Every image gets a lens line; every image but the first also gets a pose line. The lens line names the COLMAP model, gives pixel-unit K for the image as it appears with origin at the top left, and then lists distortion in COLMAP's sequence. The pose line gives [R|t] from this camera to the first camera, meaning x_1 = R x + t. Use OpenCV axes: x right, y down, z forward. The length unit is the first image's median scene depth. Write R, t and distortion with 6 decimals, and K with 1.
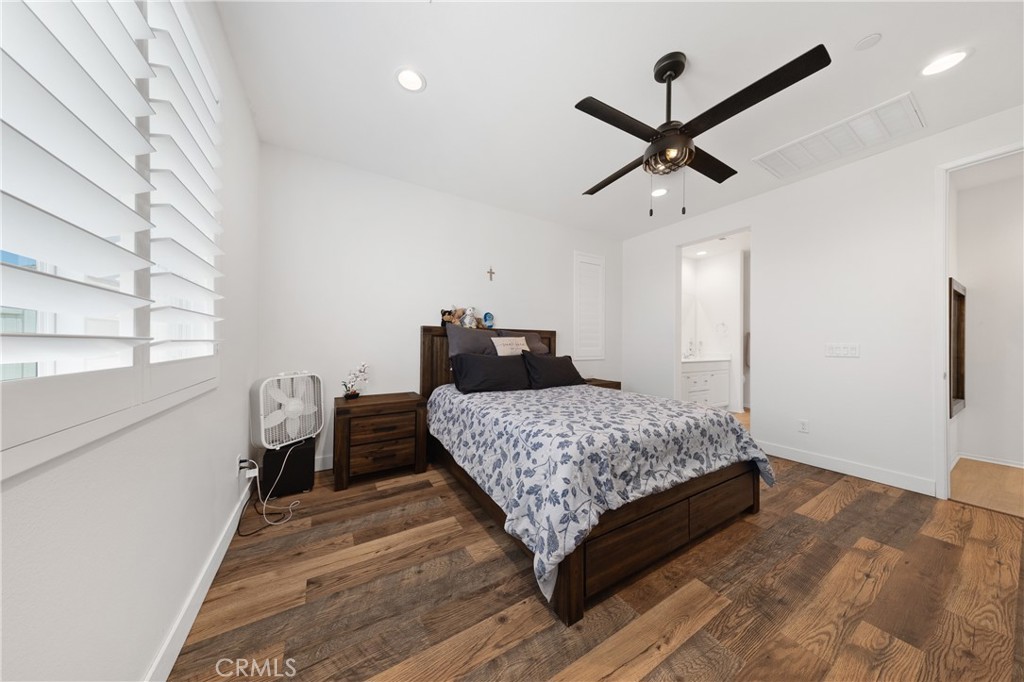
lens RADIAL K [[312.0, 0, 511.1], [0, 312.0, 336.4], [0, 0, 1]] dist [0.012457, 0.003159]
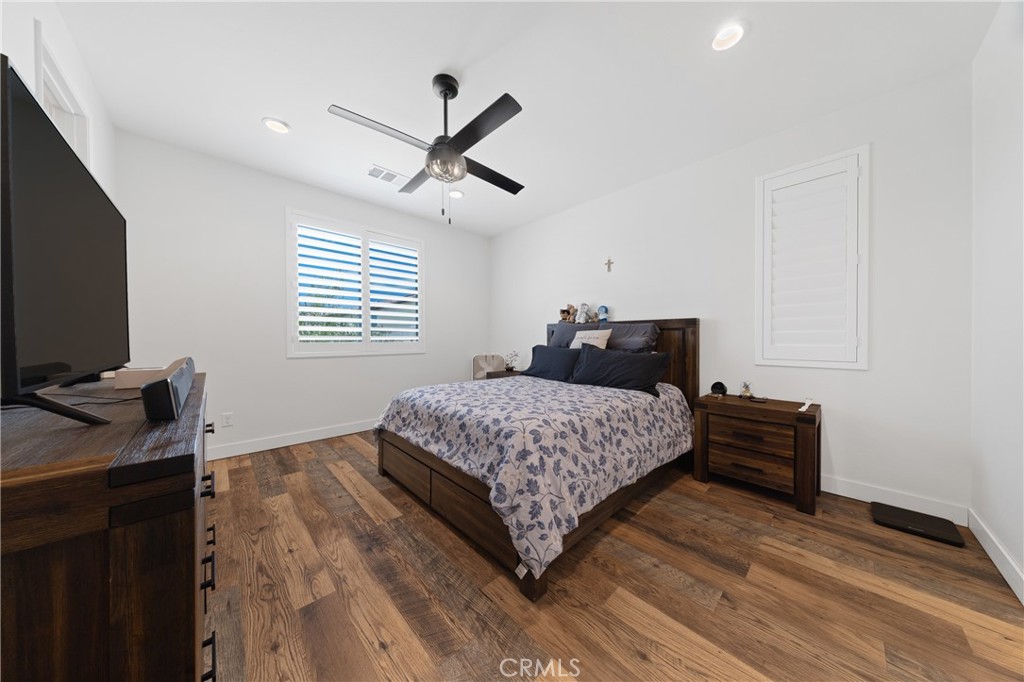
lens RADIAL K [[305.8, 0, 512.0], [0, 305.8, 341.0], [0, 0, 1]] dist [0.000073, -0.000013]
pose [[0.217638, -0.002771, -0.976026, 1.660026], [0.018093, 0.999836, 0.001196, 0.059418], [0.975862, -0.017919, 0.217652, 1.031977]]
